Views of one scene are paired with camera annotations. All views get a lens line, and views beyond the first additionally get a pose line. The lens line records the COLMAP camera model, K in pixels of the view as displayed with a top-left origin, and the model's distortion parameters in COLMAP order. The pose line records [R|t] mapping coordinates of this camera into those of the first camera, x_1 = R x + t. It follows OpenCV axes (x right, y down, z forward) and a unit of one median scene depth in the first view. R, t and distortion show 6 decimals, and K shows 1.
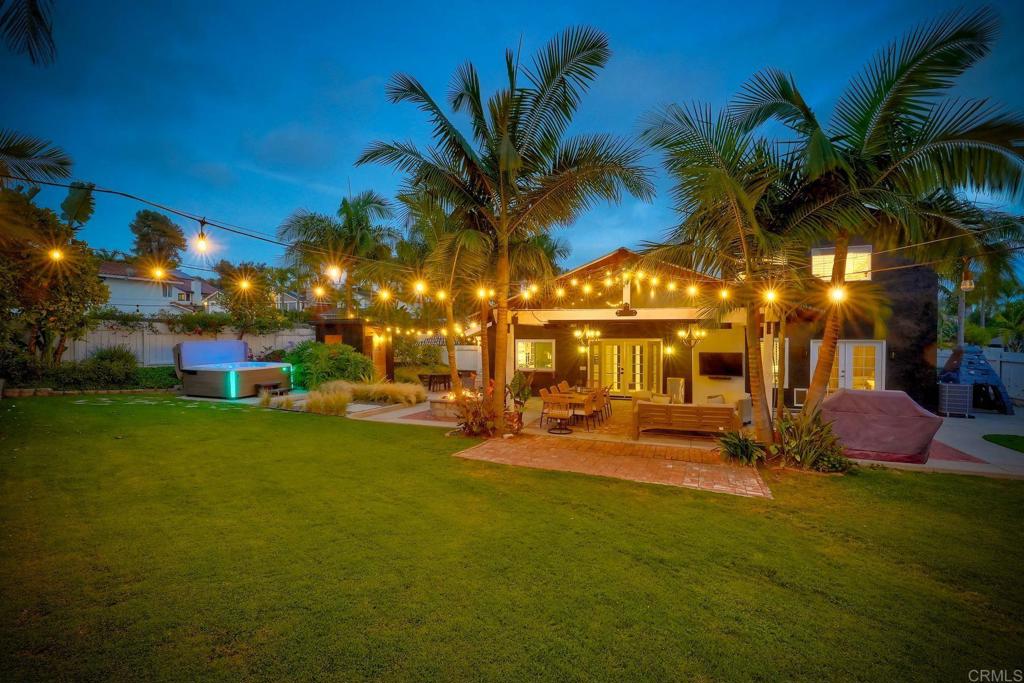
lens RADIAL K [[460.8, 0, 512.0], [0, 460.8, 341.5], [0, 0, 1]] dist [-0.003284, -0.000077]
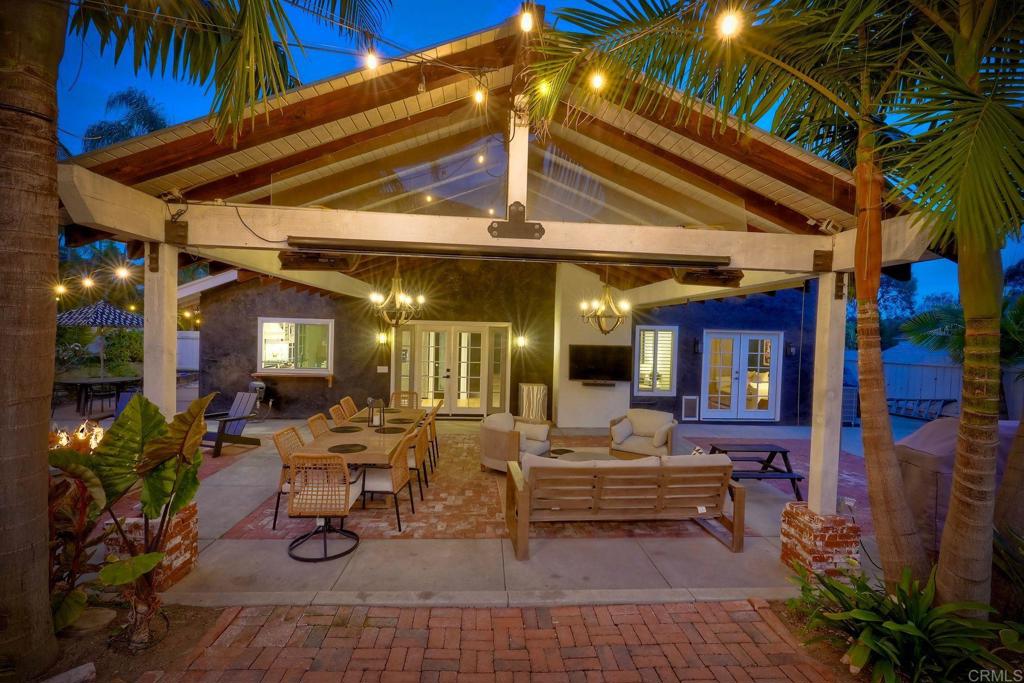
lens RADIAL K [[460.8, 0, 512.0], [0, 460.8, 341.5], [0, 0, 1]] dist [-0.003284, -0.000077]
pose [[0.906487, 0.017132, 0.421885, 0.055110], [-0.022373, 0.999722, 0.007474, 0.014783], [-0.421640, -0.016214, 0.906618, 0.402774]]
